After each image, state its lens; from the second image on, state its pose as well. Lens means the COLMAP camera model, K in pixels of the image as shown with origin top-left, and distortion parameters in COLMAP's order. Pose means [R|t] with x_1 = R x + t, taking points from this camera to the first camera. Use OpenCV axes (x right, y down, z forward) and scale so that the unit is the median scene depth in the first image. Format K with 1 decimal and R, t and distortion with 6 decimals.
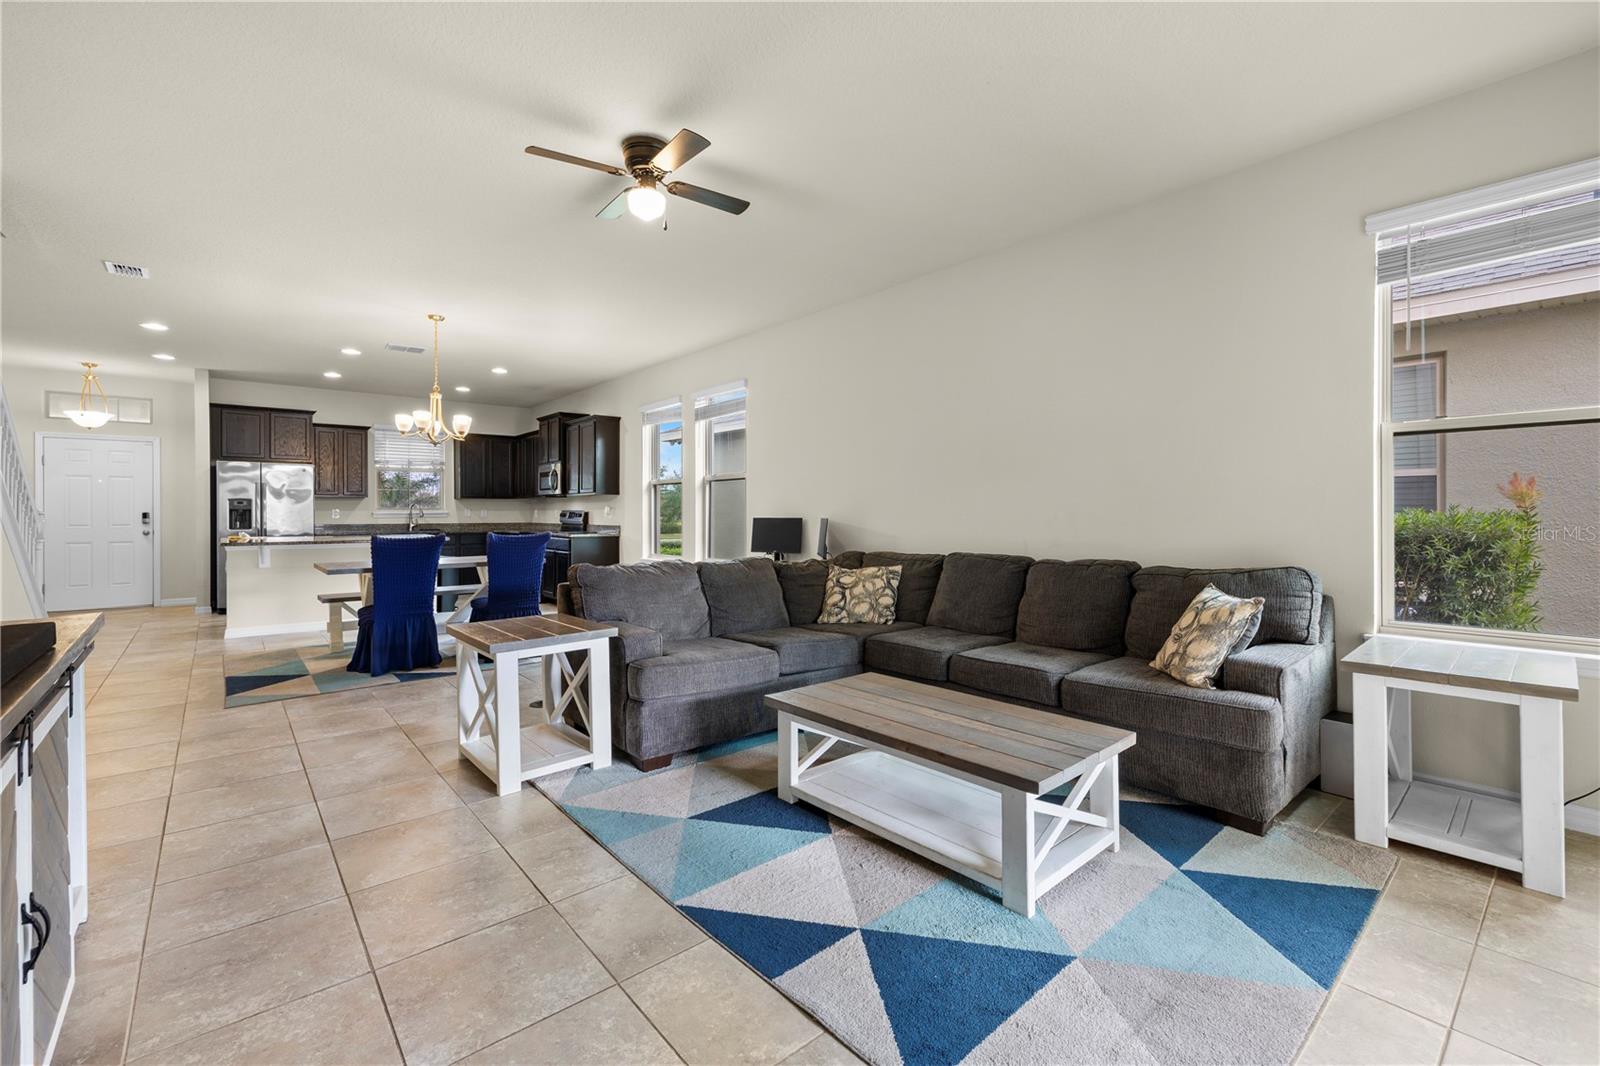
lens RADIAL K [[680.5, 0, 794.7], [0, 680.5, 522.2], [0, 0, 1]] dist [0.000878, 0.000111]
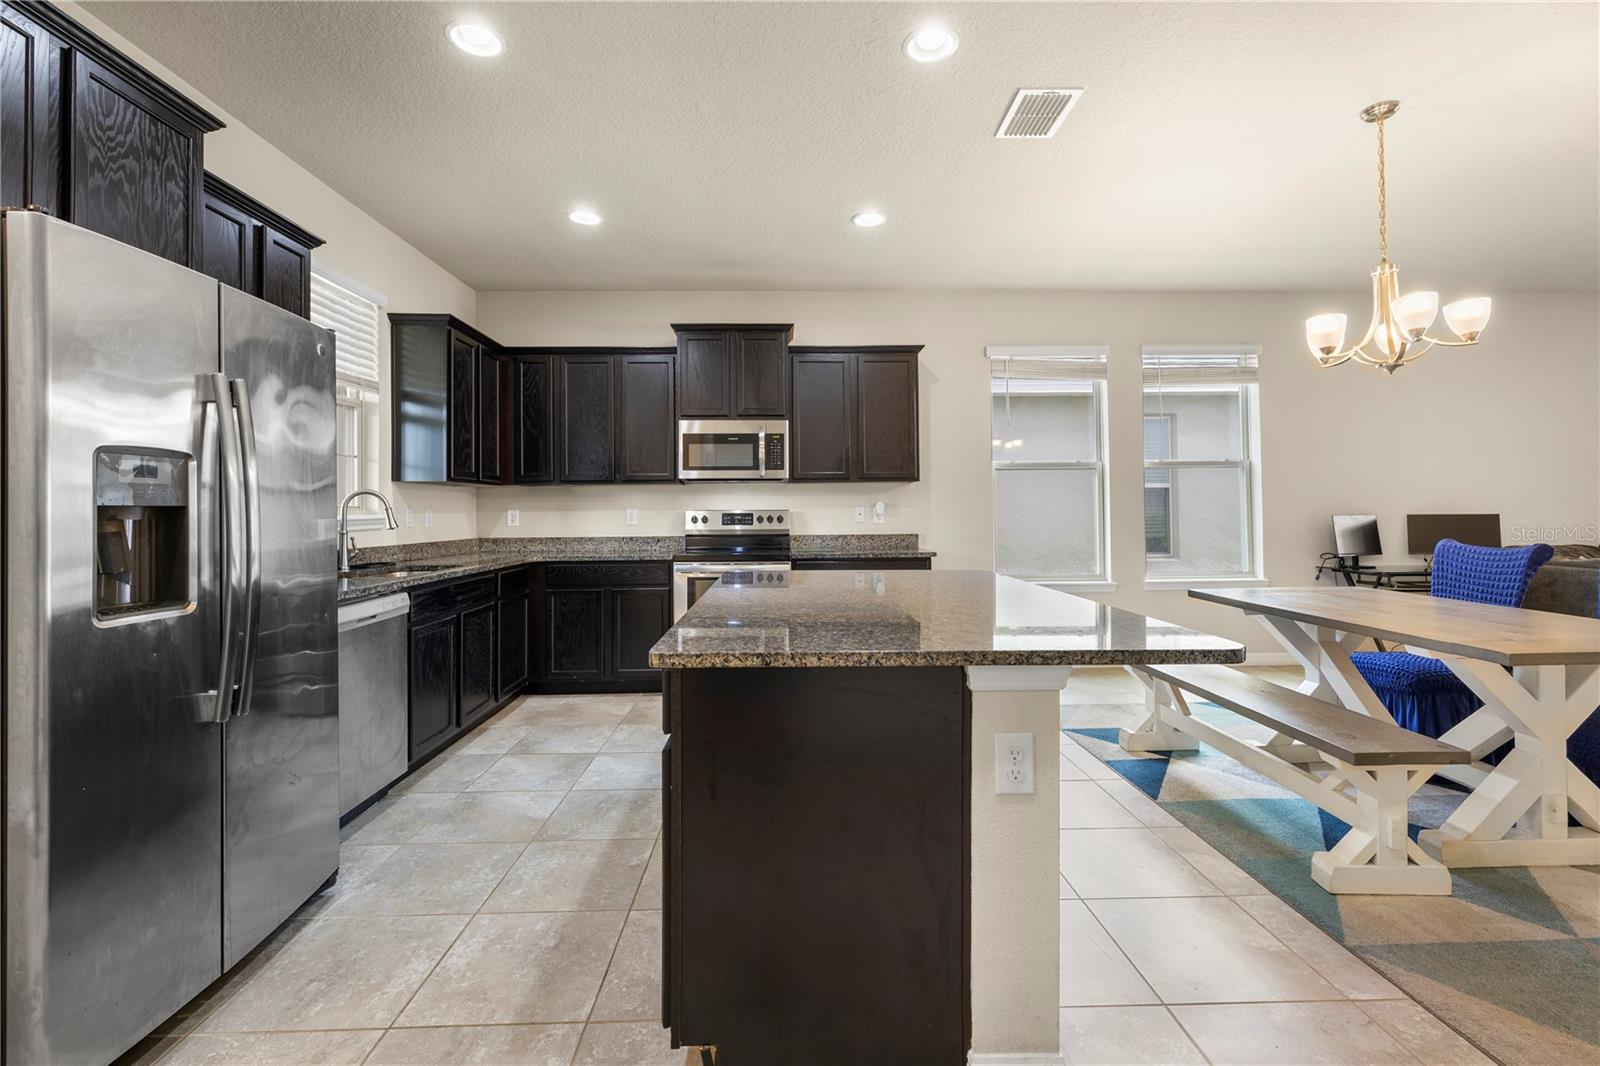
lens RADIAL K [[689.1, 0, 800.0], [0, 689.1, 499.2], [0, 0, 1]] dist [-0.001007, 0.000444]
pose [[0.629506, 0.009153, 0.776942, -0.746658], [0.018269, 0.999480, -0.026577, -0.011229], [-0.776781, 0.030924, 0.629011, 0.653562]]
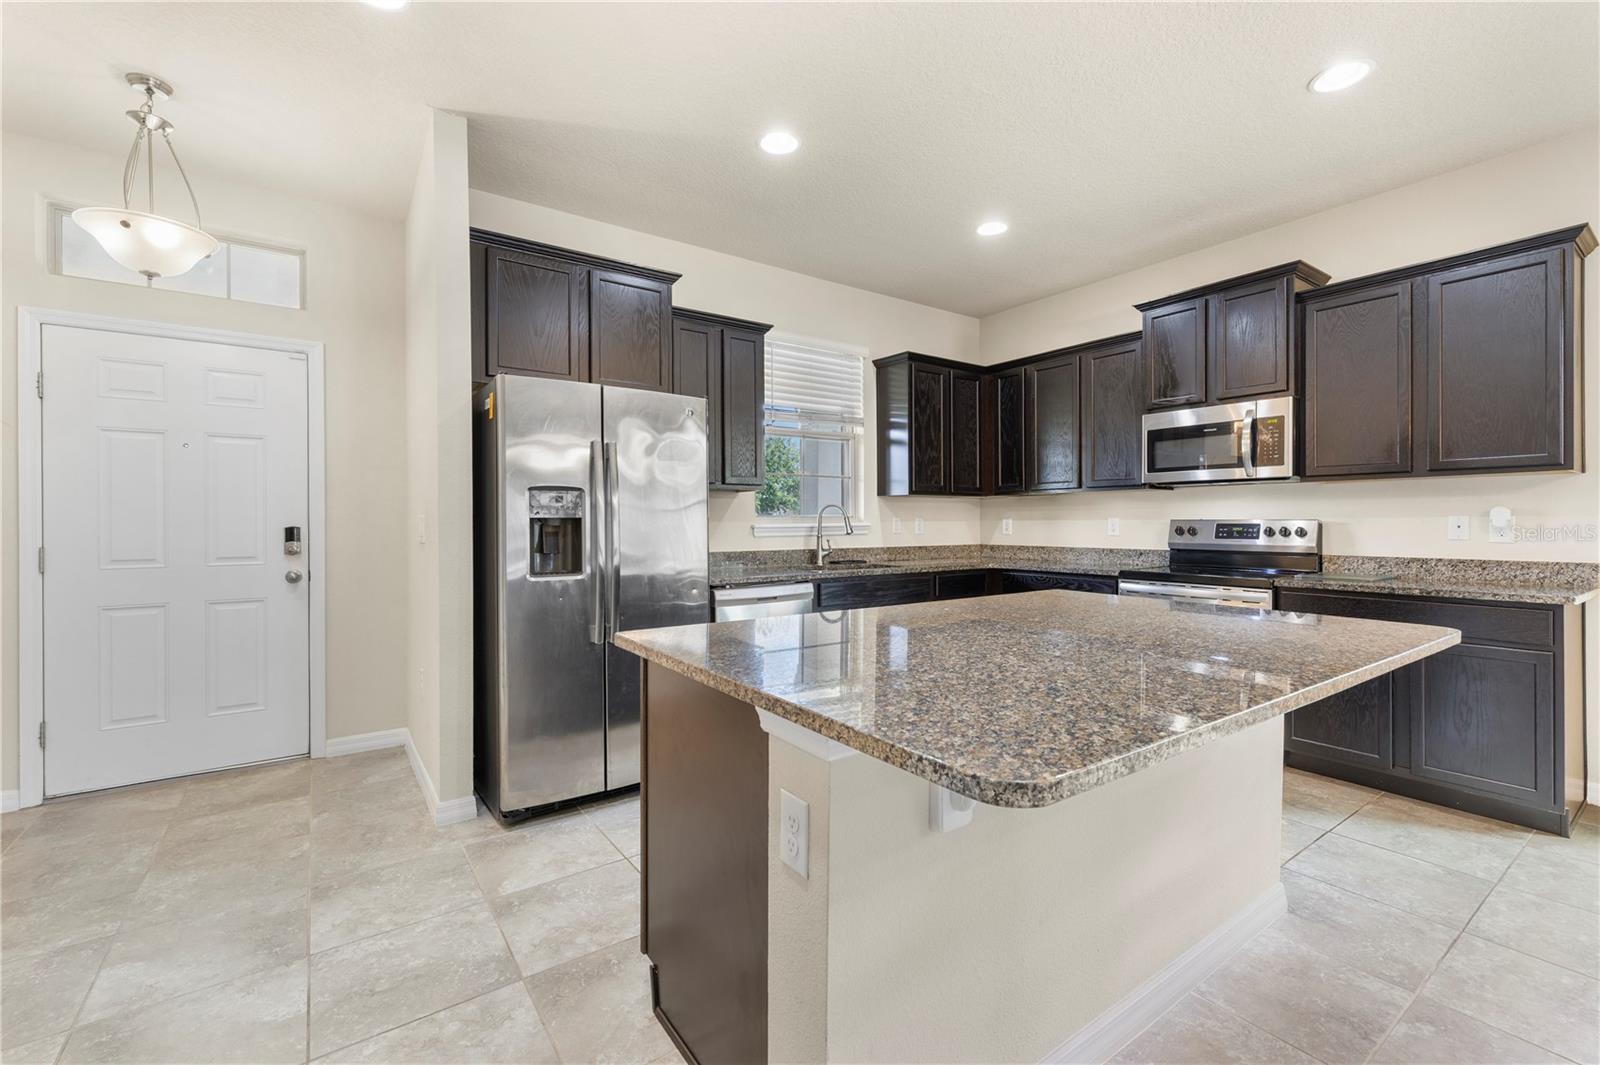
lens RADIAL K [[680.5, 0, 794.7], [0, 680.5, 521.7], [0, 0, 1]] dist [0.000878, 0.000111]
pose [[0.995681, -0.001879, -0.092819, -0.583018], [0.000543, 0.999896, -0.014419, -0.010804], [0.092836, 0.014306, 0.995579, 0.588946]]
